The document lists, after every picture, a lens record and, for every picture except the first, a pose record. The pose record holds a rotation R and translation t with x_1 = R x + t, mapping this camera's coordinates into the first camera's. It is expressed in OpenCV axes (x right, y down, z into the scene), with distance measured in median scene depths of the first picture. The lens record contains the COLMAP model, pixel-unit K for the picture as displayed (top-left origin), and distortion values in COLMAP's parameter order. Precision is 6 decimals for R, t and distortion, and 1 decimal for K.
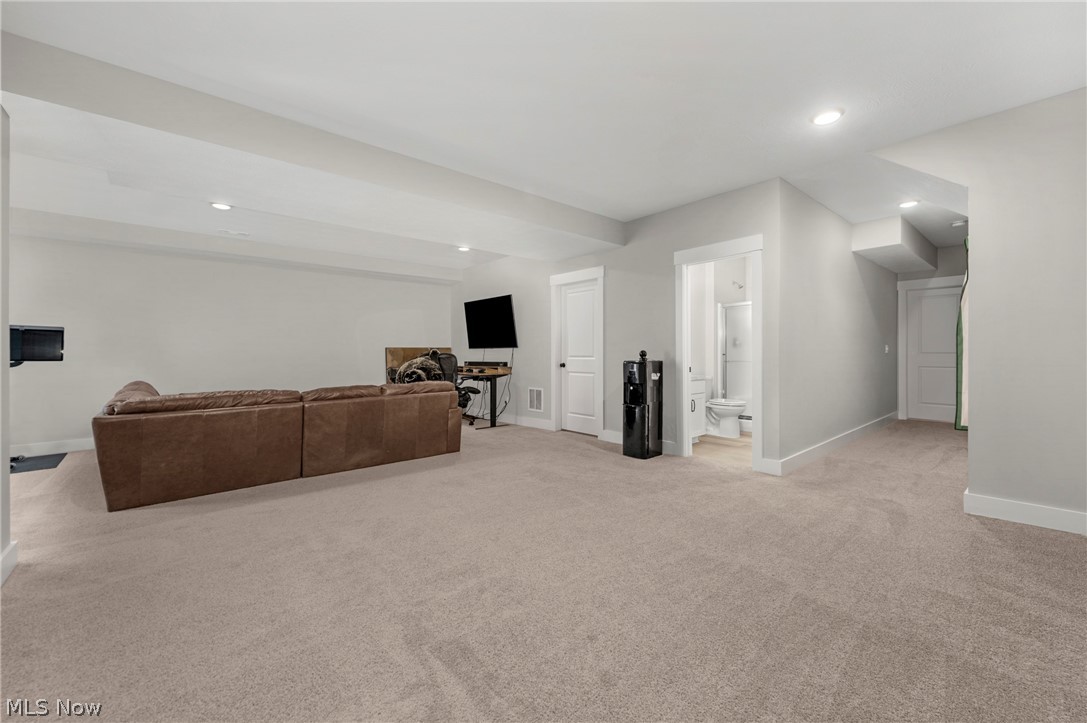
lens RADIAL K [[447.5, 0, 543.5], [0, 447.5, 361.5], [0, 0, 1]] dist [0.018622, -0.000037]
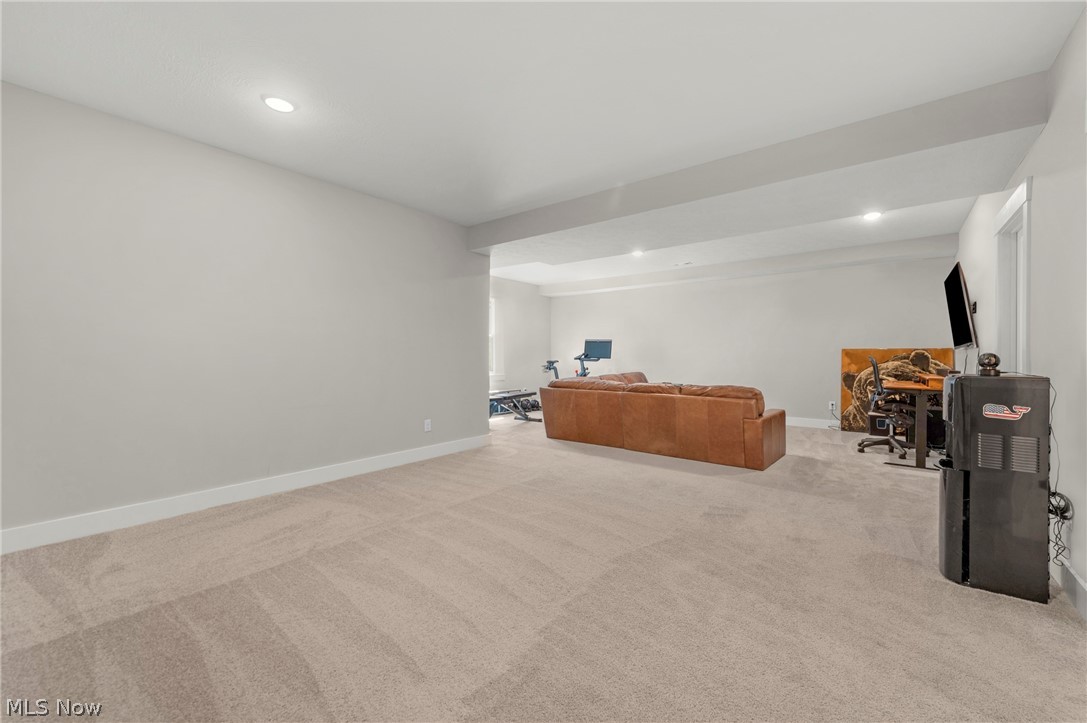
lens RADIAL K [[447.5, 0, 543.5], [0, 447.5, 361.5], [0, 0, 1]] dist [0.018622, -0.000037]
pose [[0.148964, 0.021088, -0.988618, 0.626526], [-0.022907, 0.999578, 0.017870, -0.014161], [0.988577, 0.019984, 0.149384, 0.488801]]
